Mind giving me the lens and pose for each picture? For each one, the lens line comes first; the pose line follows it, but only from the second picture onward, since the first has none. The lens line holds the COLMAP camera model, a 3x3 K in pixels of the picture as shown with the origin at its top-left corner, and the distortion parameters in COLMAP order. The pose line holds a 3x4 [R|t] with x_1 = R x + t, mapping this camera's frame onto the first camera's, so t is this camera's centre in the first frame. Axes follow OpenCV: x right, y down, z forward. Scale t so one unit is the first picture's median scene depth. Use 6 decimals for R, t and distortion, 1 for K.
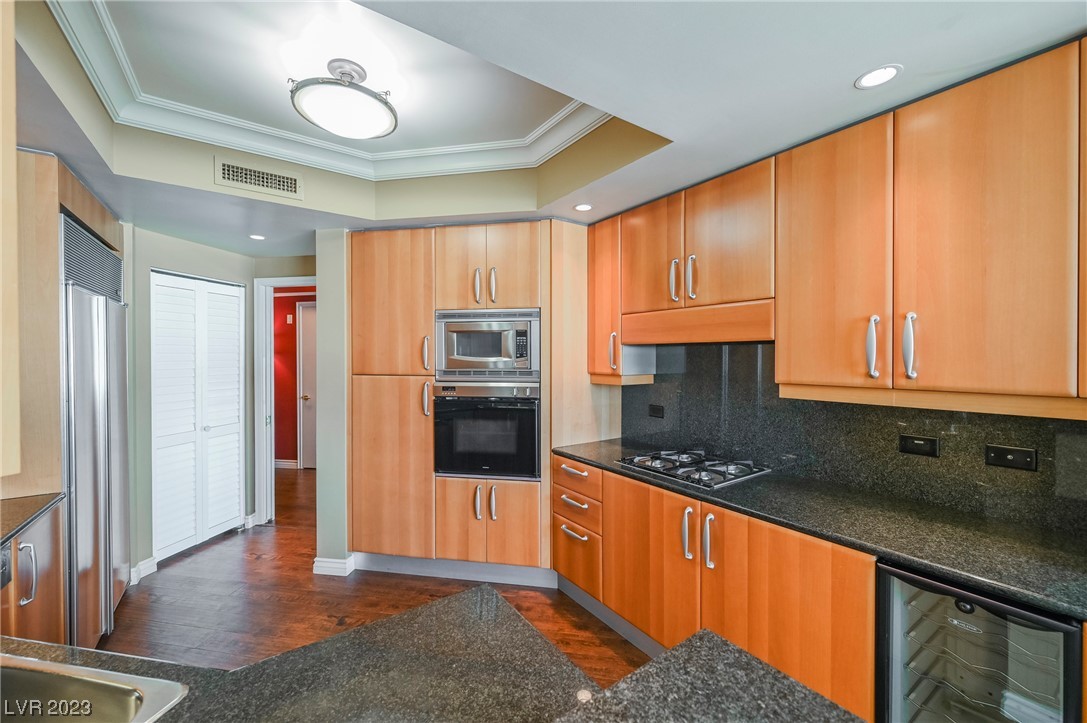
lens RADIAL K [[429.1, 0, 541.0], [0, 429.1, 359.8], [0, 0, 1]] dist [-0.000772, 0.000143]
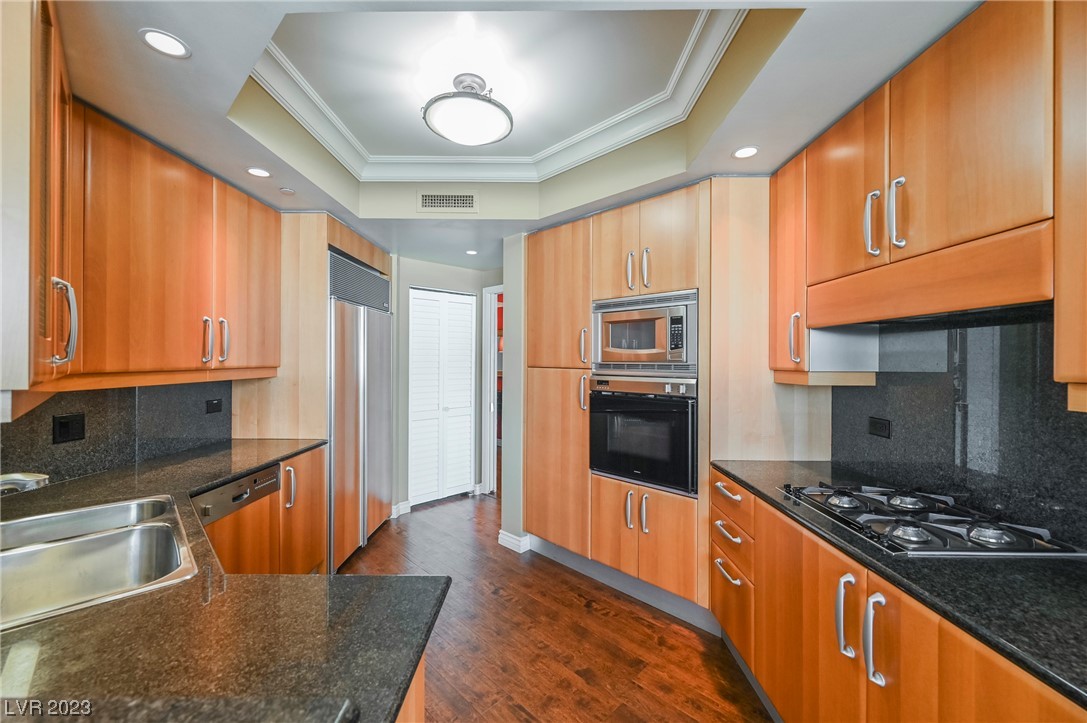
lens RADIAL K [[429.1, 0, 541.0], [0, 429.1, 359.8], [0, 0, 1]] dist [-0.000772, 0.000143]
pose [[0.818944, 0.004819, -0.573854, 0.218869], [-0.011256, 0.999907, -0.007666, 0.025621], [0.573764, 0.012738, 0.818922, 0.145384]]
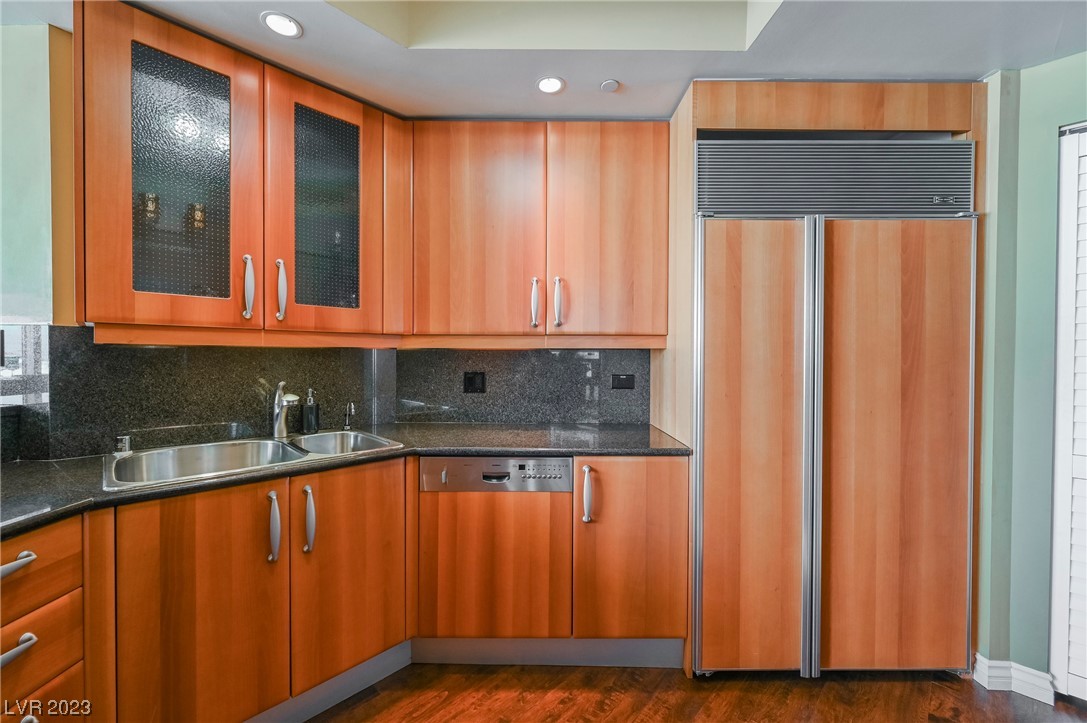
lens RADIAL K [[429.1, 0, 541.0], [0, 429.1, 359.8], [0, 0, 1]] dist [-0.000772, 0.000143]
pose [[-0.559554, 0.009828, -0.828736, -0.123416], [-0.011759, 0.999735, 0.019795, 0.071206], [0.828711, 0.020822, -0.559290, 0.830063]]
